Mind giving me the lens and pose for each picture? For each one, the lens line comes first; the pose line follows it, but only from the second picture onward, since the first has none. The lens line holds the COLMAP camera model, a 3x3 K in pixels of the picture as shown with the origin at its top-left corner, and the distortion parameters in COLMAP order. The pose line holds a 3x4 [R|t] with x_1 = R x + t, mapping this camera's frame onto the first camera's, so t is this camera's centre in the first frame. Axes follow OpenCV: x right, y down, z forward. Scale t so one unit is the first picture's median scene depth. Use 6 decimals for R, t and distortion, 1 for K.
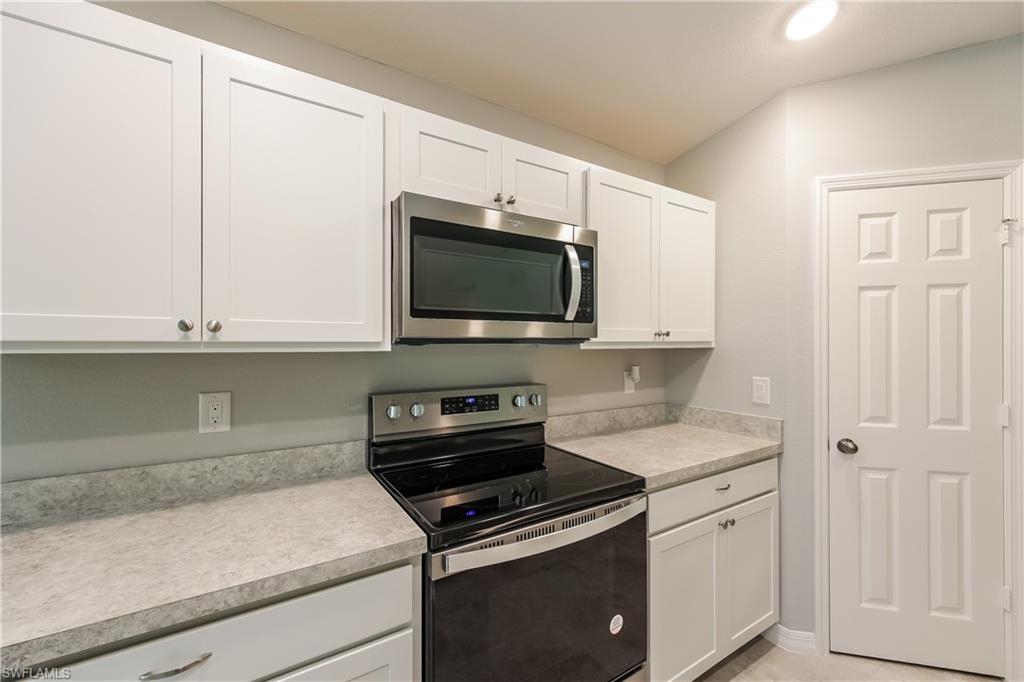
lens RADIAL K [[418.0, 0, 512.0], [0, 418.0, 341.0], [0, 0, 1]] dist [-0.001286, -0.000161]
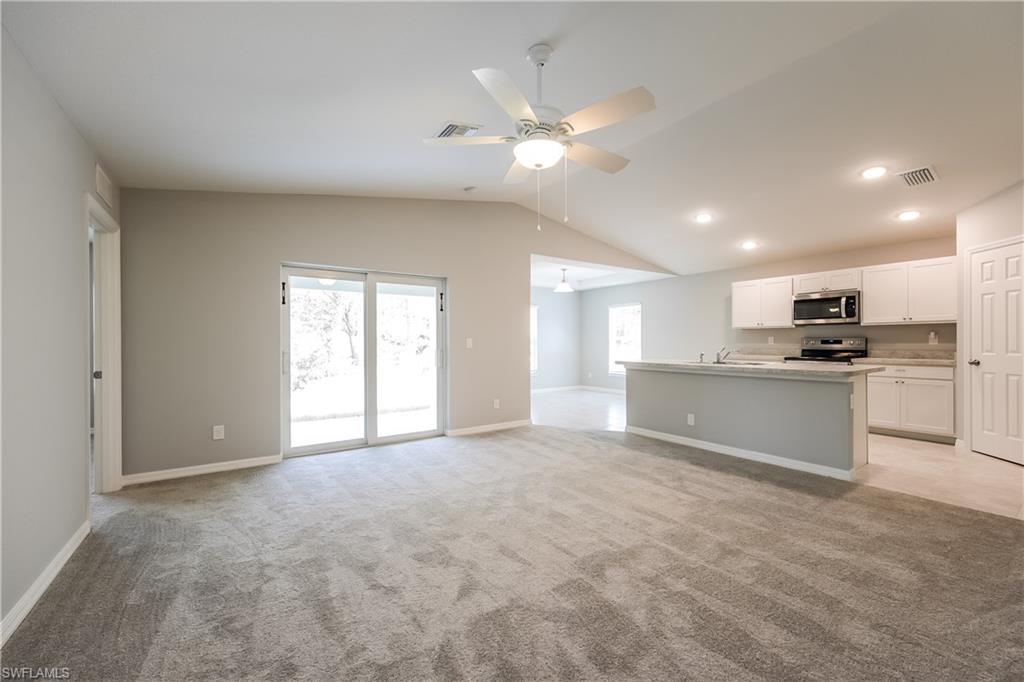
lens RADIAL K [[418.0, 0, 512.0], [0, 418.0, 341.0], [0, 0, 1]] dist [-0.001286, -0.000161]
pose [[0.038890, -0.002149, -0.999241, 3.526318], [0.008167, 0.999965, -0.001832, 0.131070], [0.999210, -0.008090, 0.038906, -1.963054]]
